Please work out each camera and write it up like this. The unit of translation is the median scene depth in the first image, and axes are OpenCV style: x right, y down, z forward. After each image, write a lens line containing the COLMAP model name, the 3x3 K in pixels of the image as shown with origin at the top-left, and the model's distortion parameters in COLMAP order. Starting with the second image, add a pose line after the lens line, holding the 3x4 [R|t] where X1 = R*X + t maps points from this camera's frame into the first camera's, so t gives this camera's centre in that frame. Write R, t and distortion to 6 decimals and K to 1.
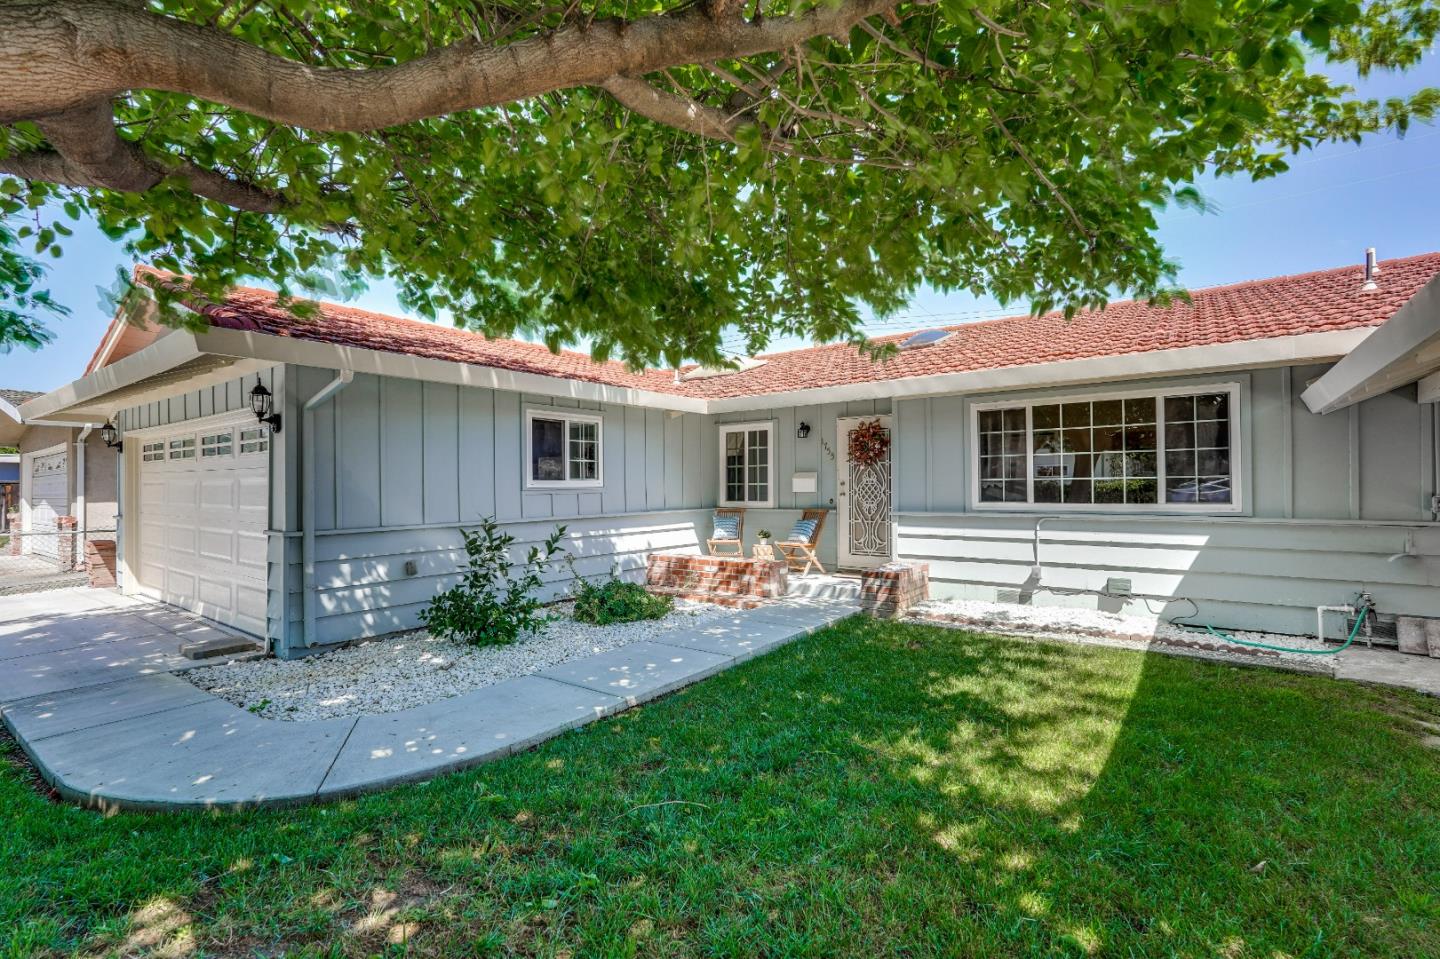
lens RADIAL K [[655.7, 0, 725.2], [0, 655.7, 477.9], [0, 0, 1]] dist [-0.016873, 0.009644]
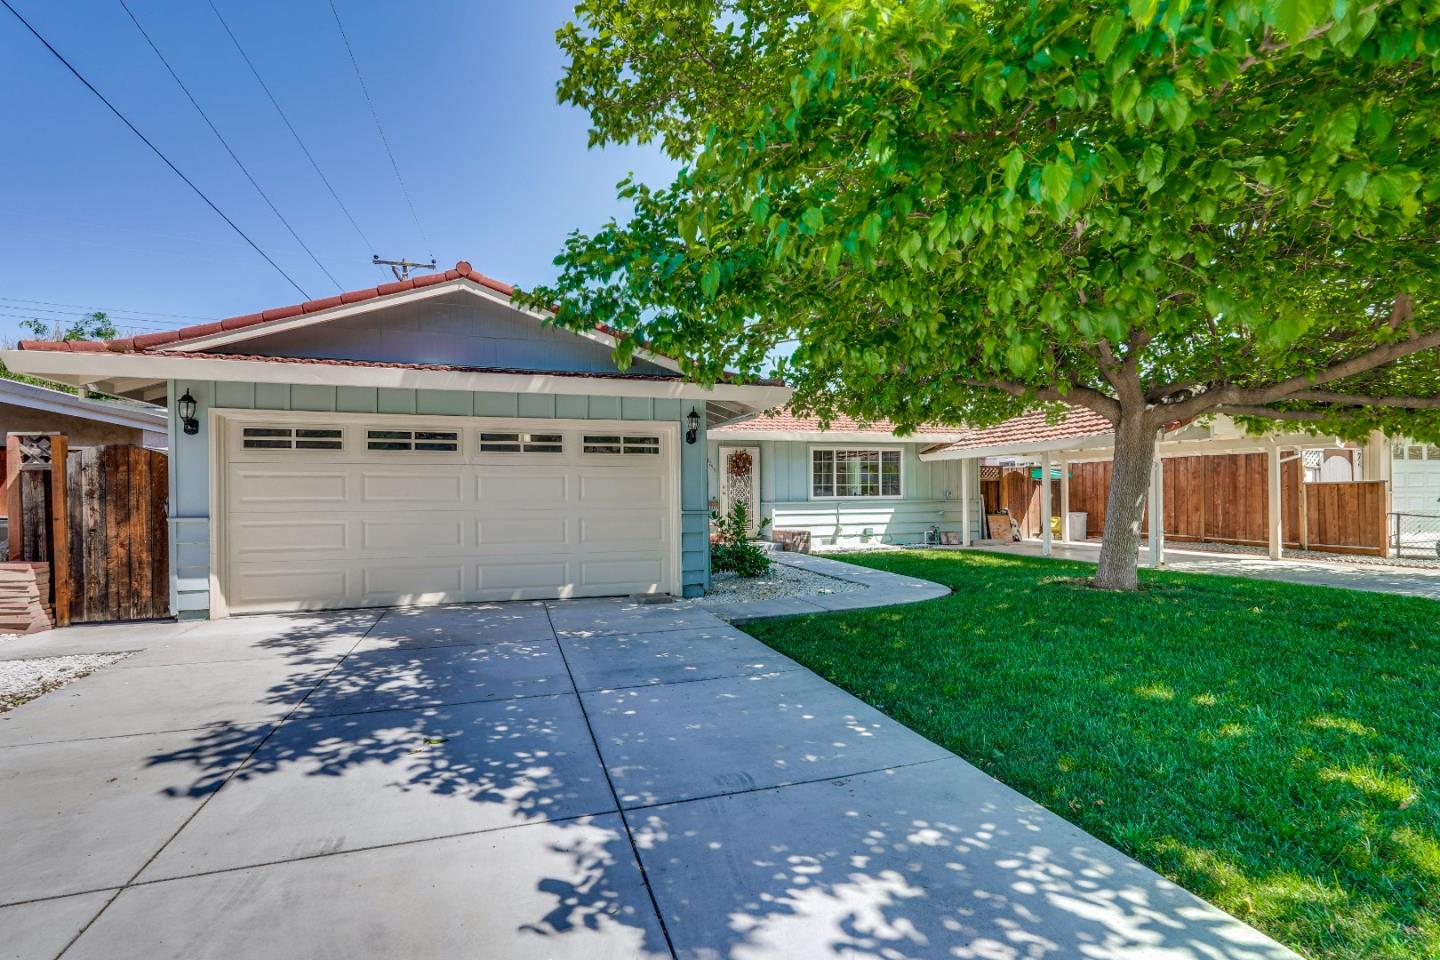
lens RADIAL K [[655.7, 0, 677.2], [0, 655.7, 501.8], [0, 0, 1]] dist [-0.016873, 0.009644]
pose [[0.606524, -0.005658, 0.795045, -1.311337], [-0.004939, 0.999929, 0.010883, 0.030769], [-0.795050, -0.010527, 0.606452, 0.104195]]
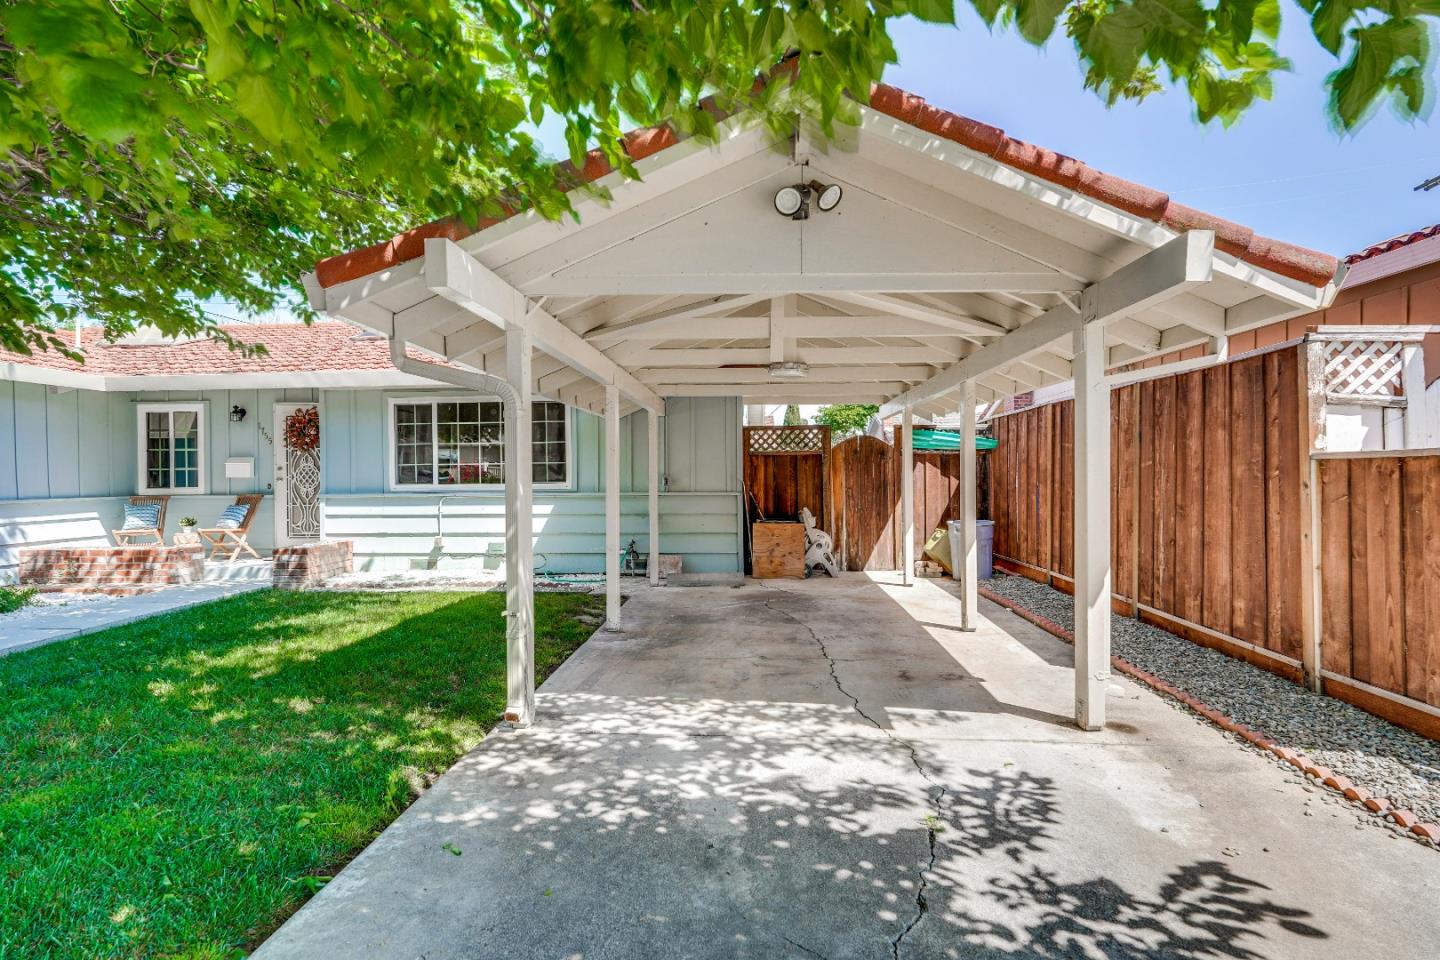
lens RADIAL K [[705.5, 0, 722.5], [0, 705.5, 487.1], [0, 0, 1]] dist [-0.003598, 0.000843]
pose [[0.840889, -0.008310, 0.541143, 0.180959], [-0.005506, 0.999699, 0.023908, 0.008257], [-0.541179, -0.023083, 0.840590, -0.314417]]
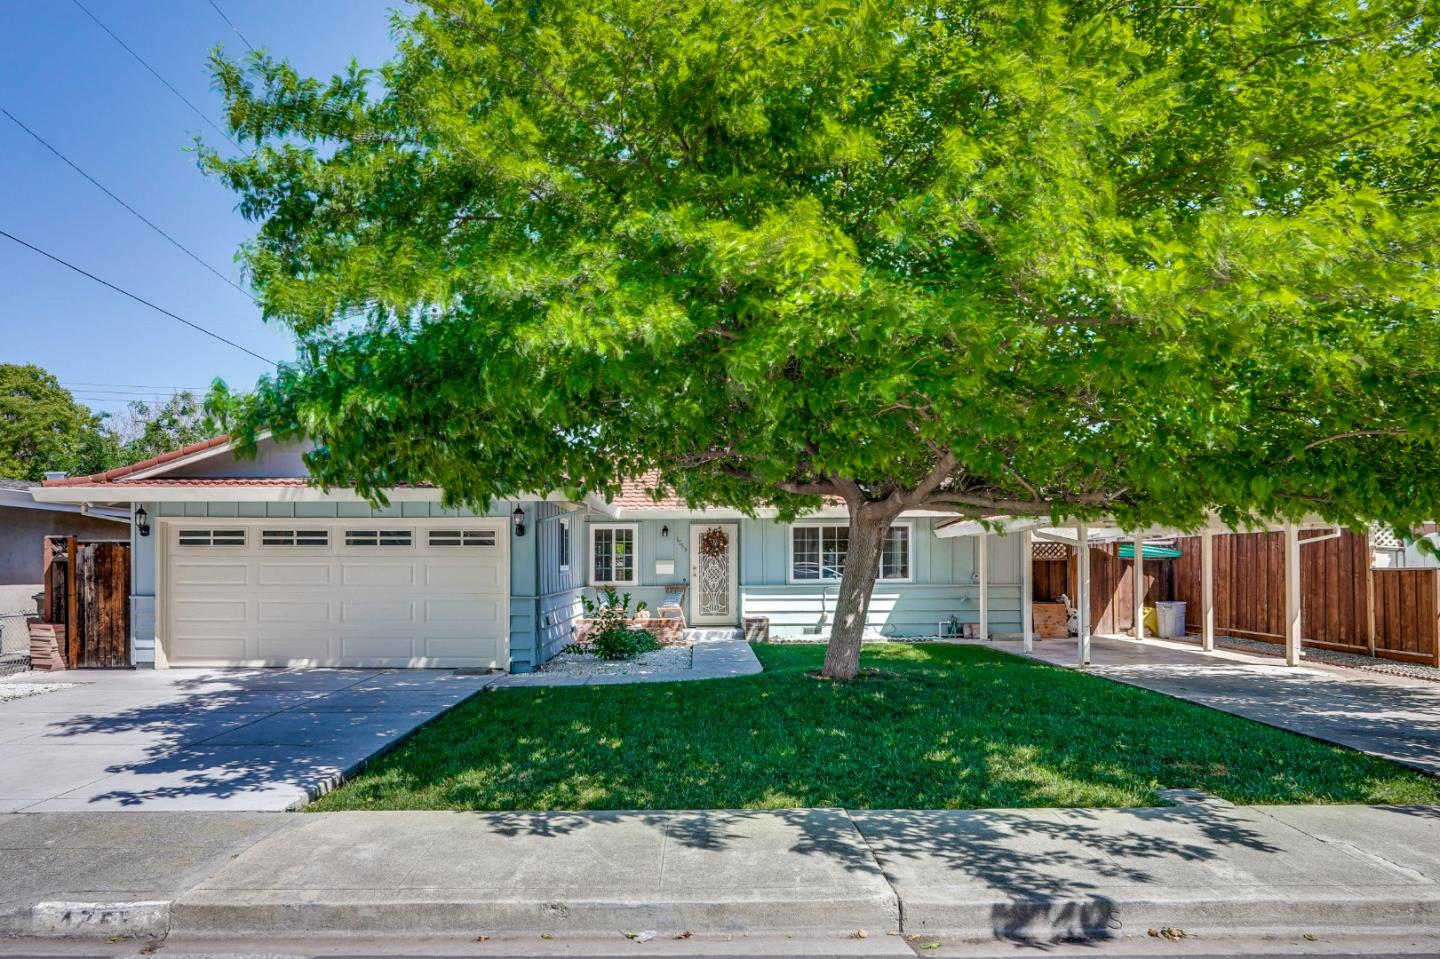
lens RADIAL K [[944.3, 0, 651.6], [0, 944.3, 571.4], [0, 0, 1]] dist [0.011793, 0.003411]
pose [[0.828450, 0.001585, 0.560061, -1.225117], [-0.008341, 0.999920, 0.009507, -0.004090], [-0.560001, -0.012548, 0.828397, -0.812734]]
